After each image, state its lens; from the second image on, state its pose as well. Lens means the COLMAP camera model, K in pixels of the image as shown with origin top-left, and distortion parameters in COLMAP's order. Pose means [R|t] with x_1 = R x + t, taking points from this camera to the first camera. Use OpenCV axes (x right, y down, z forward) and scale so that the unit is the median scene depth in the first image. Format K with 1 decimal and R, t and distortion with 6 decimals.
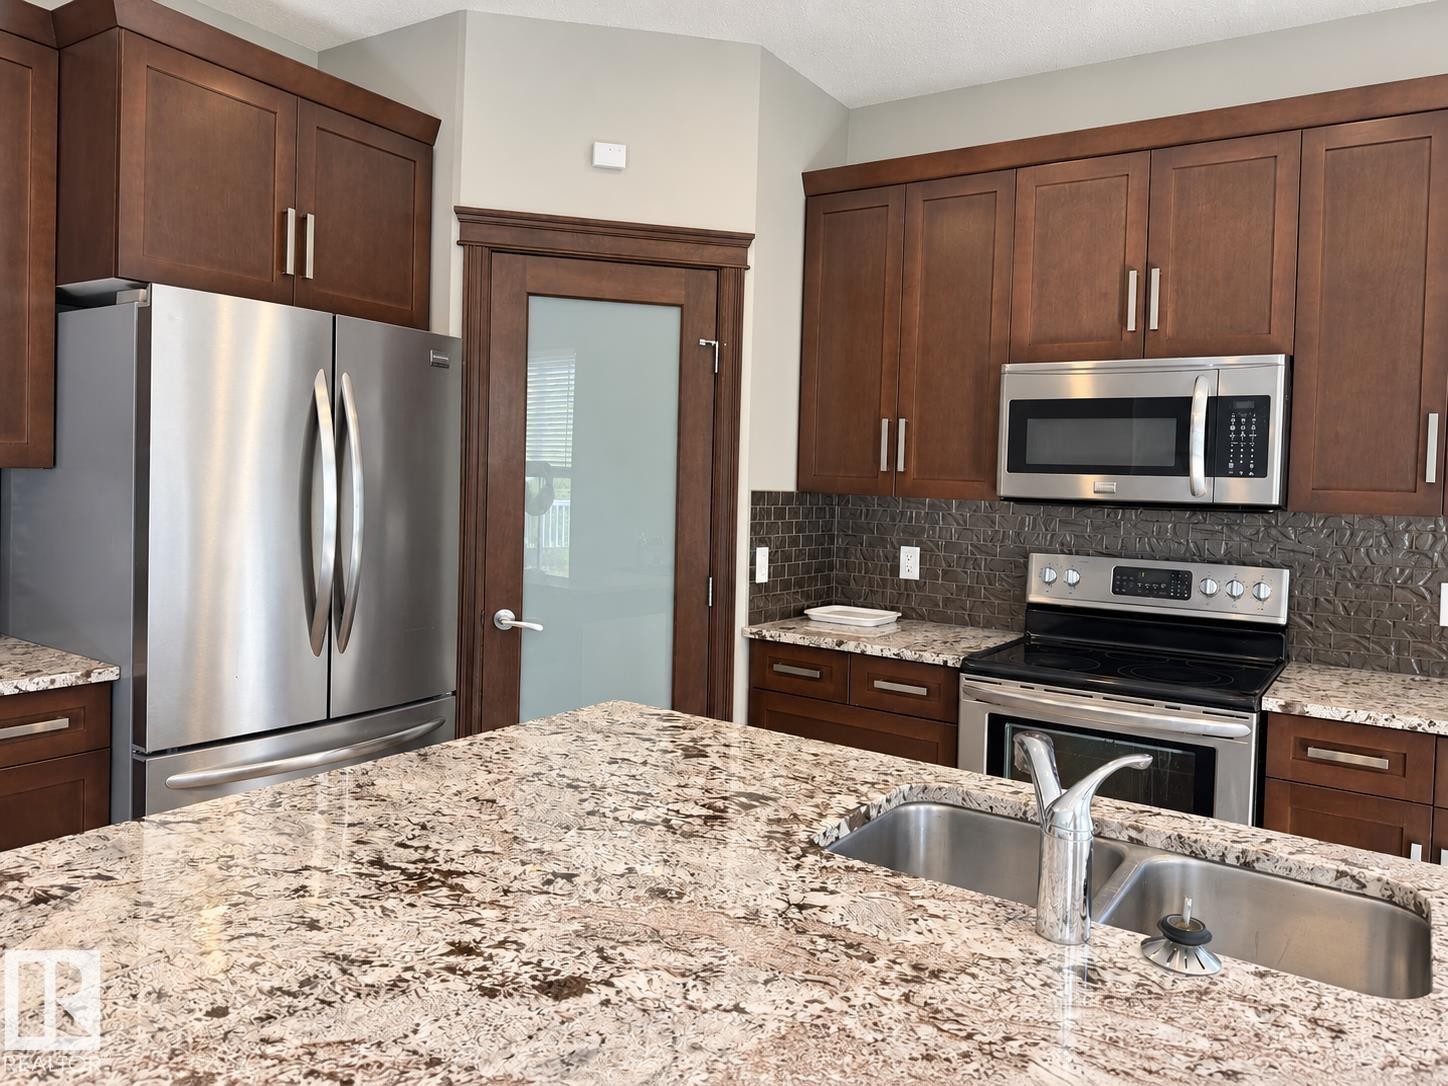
lens RADIAL K [[1059.0, 0, 720.2], [0, 1059.0, 619.9], [0, 0, 1]] dist [0.063001, 0.001090]
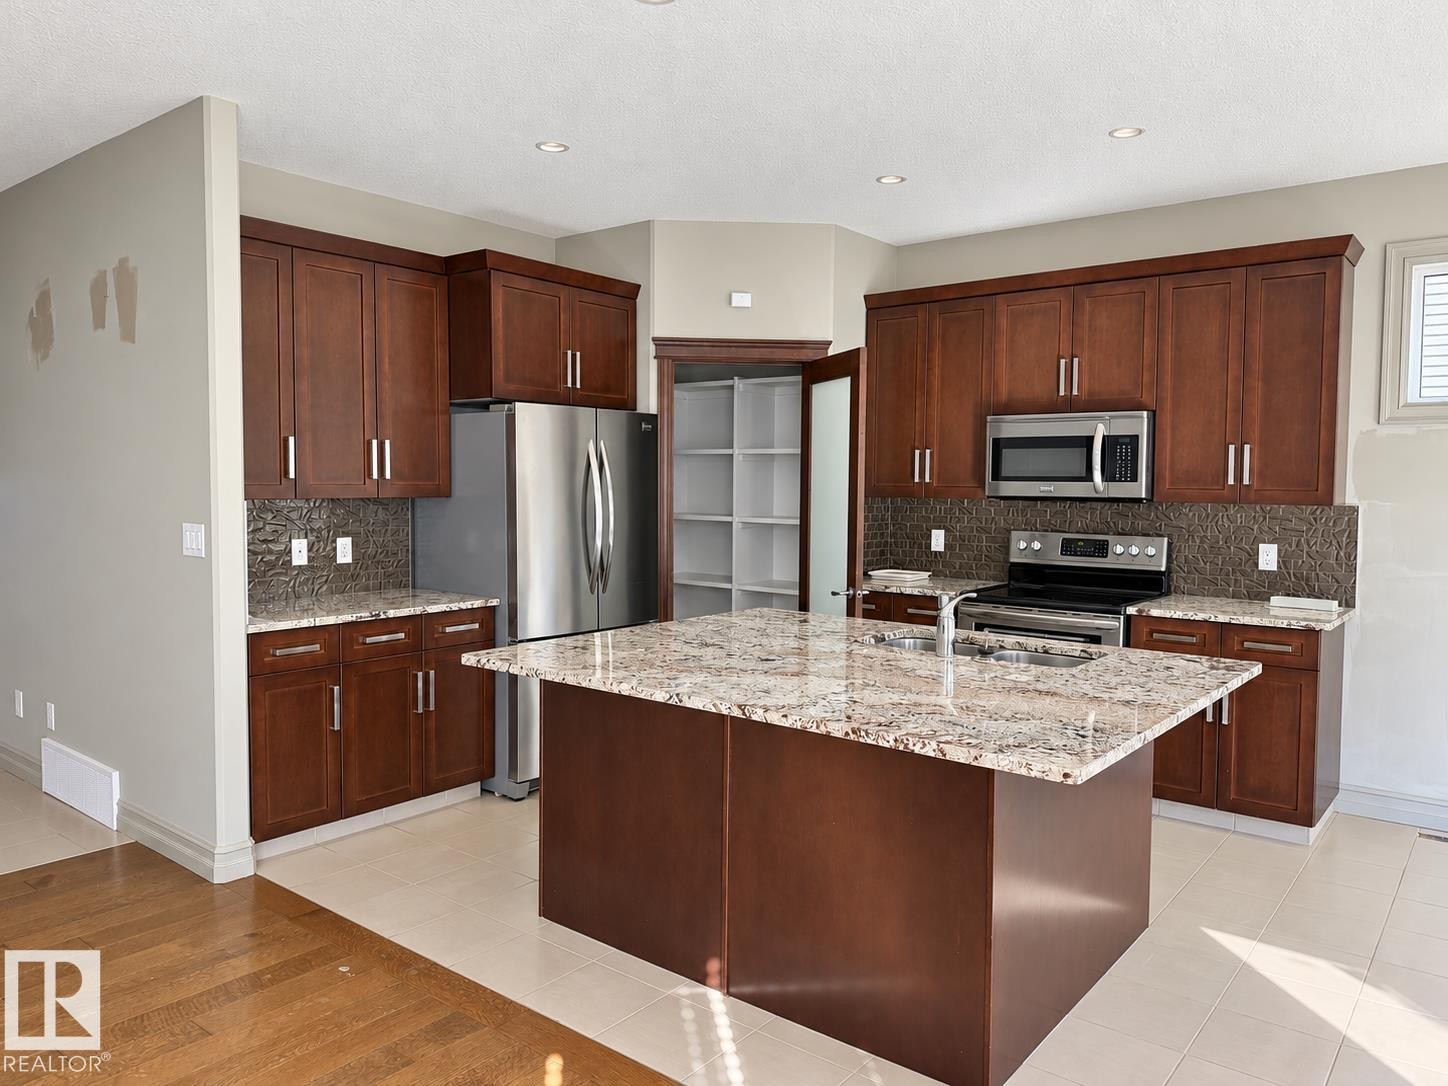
lens RADIAL K [[1029.7, 0, 673.5], [0, 1029.7, 535.8], [0, 0, 1]] dist [0.058226, -0.000233]
pose [[0.990761, -0.022407, -0.133756, -0.000938], [0.011232, 0.996426, -0.083724, 0.070050], [0.135154, 0.081448, 0.987471, -0.614321]]
